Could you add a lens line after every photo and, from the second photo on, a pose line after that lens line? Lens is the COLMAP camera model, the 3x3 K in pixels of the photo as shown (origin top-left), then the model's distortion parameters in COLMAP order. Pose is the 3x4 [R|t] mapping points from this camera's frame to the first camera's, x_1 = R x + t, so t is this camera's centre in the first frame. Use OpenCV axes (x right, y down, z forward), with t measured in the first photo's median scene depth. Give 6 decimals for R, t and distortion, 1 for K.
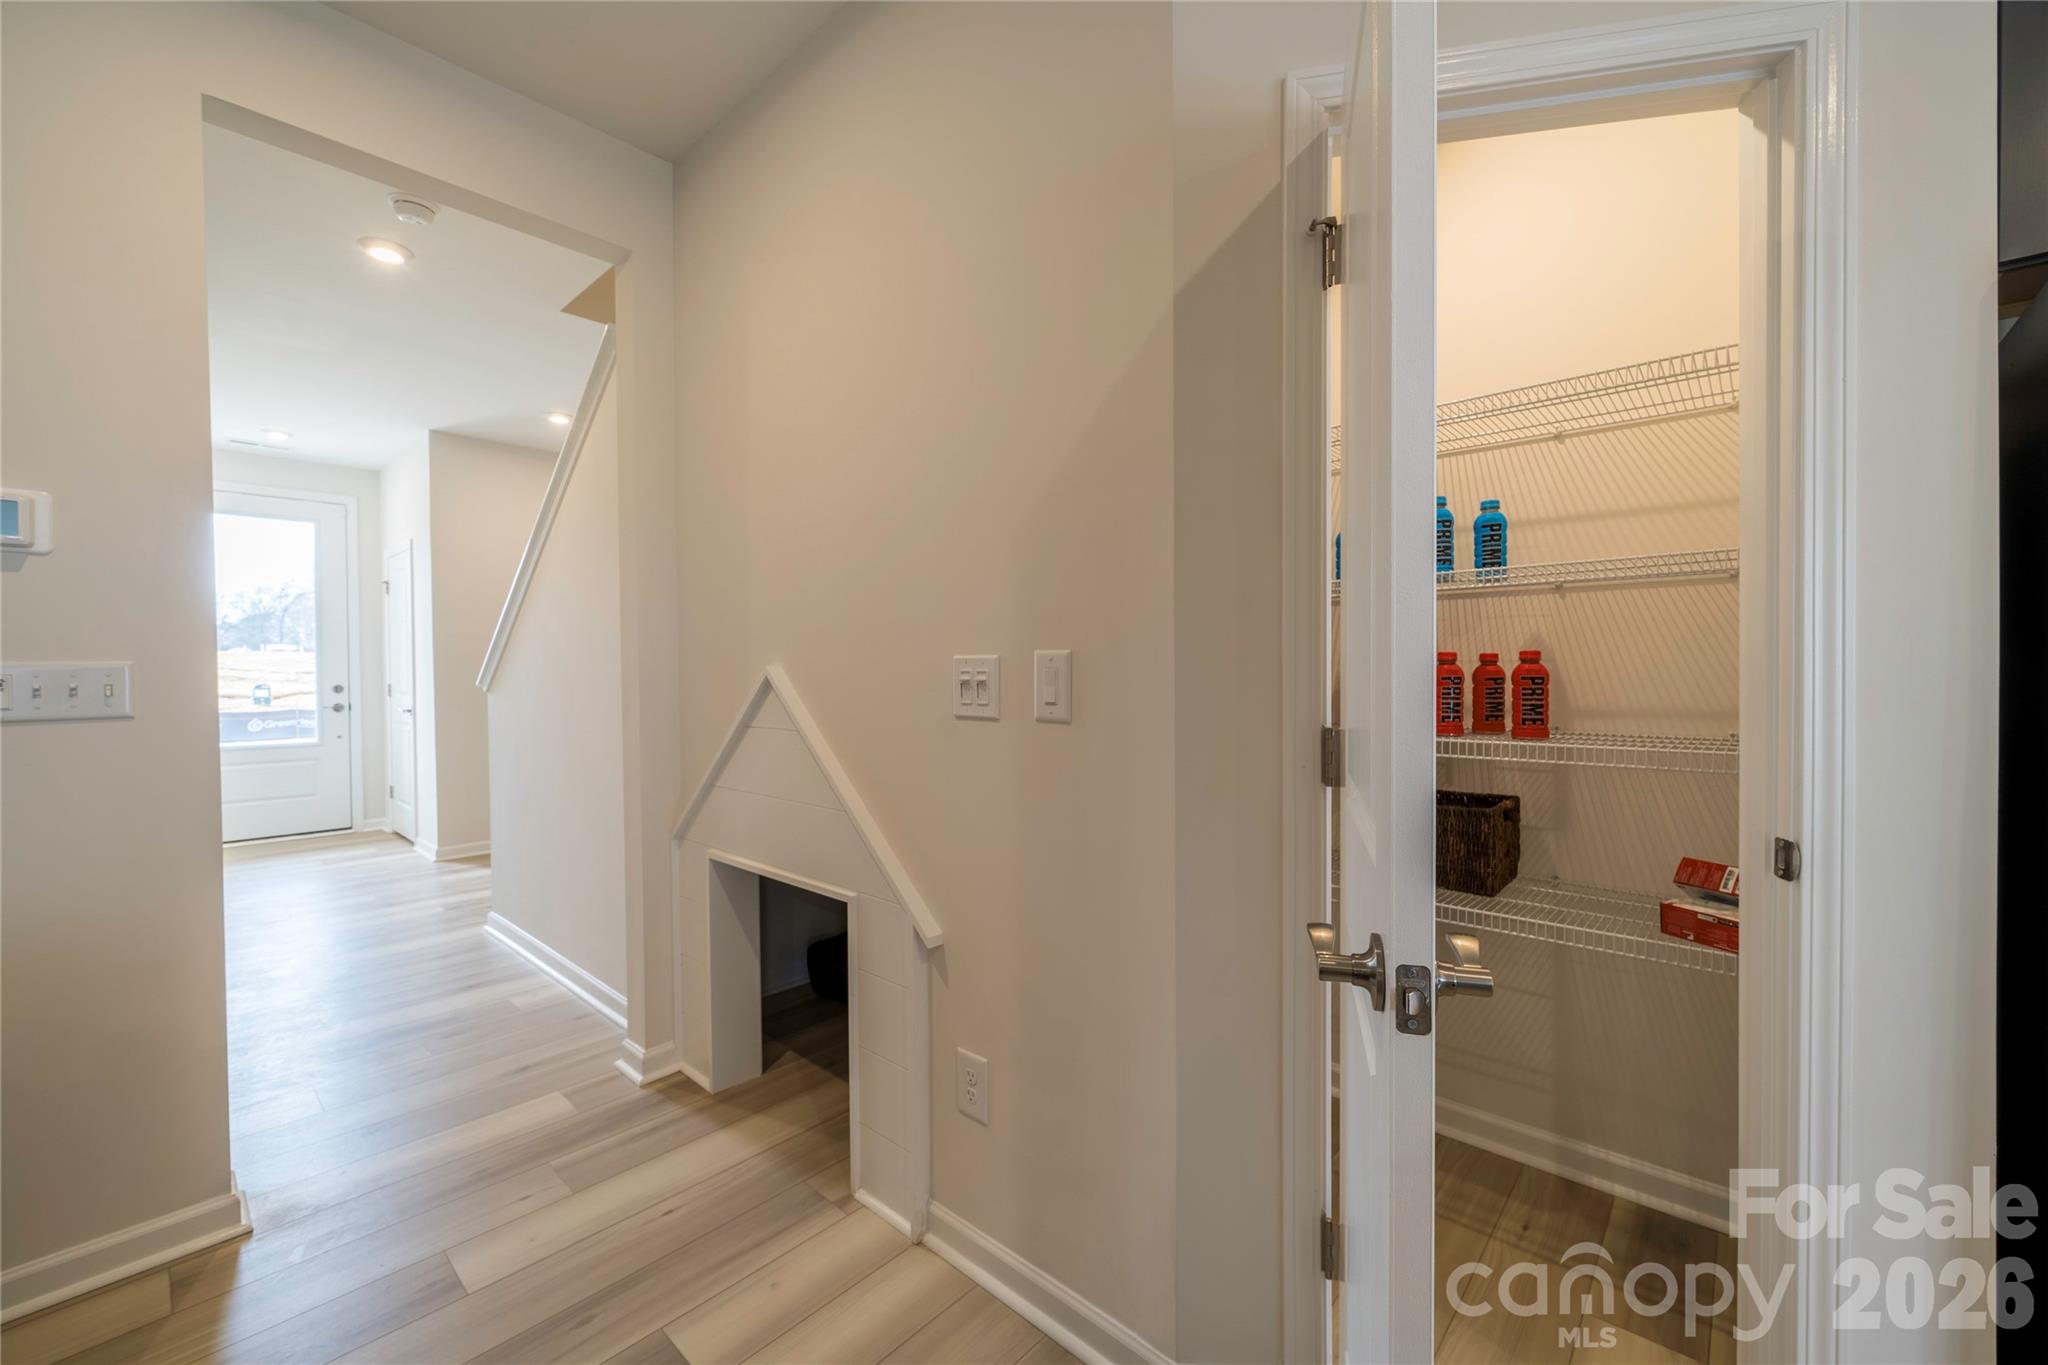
lens RADIAL K [[807.9, 0, 1030.3], [0, 807.9, 684.4], [0, 0, 1]] dist [-0.001228, -0.000071]
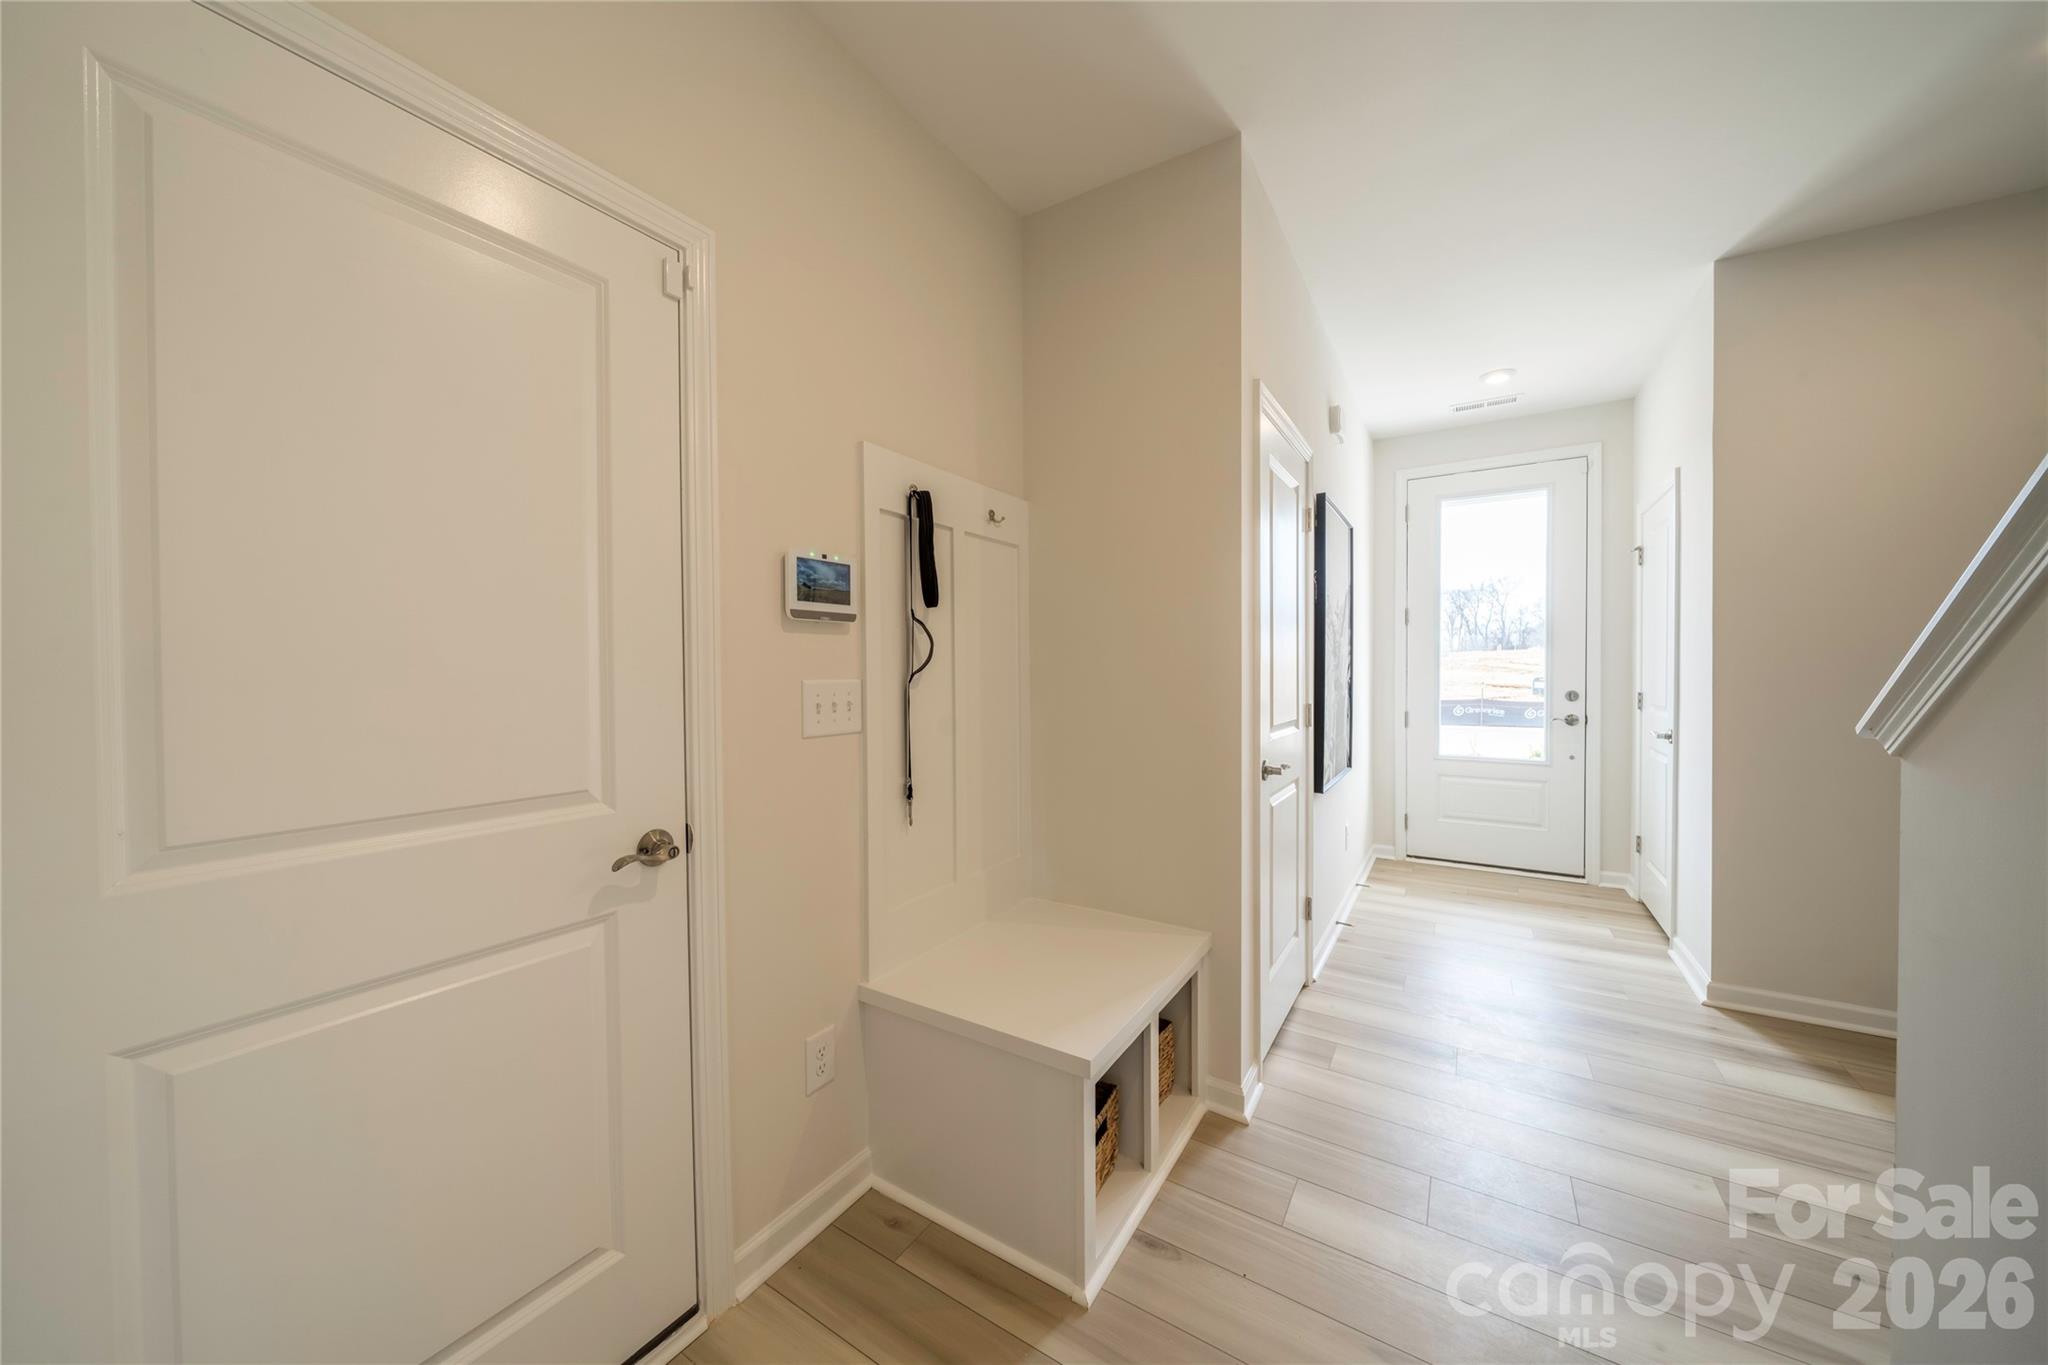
lens RADIAL K [[701.3, 0, 1024.2], [0, 701.3, 682.1], [0, 0, 1]] dist [-0.001951, -0.000099]
pose [[0.162611, 0.020283, -0.986482, -0.280790], [-0.010429, 0.999768, 0.018837, -0.015382], [0.986635, 0.007225, 0.162785, 0.373956]]
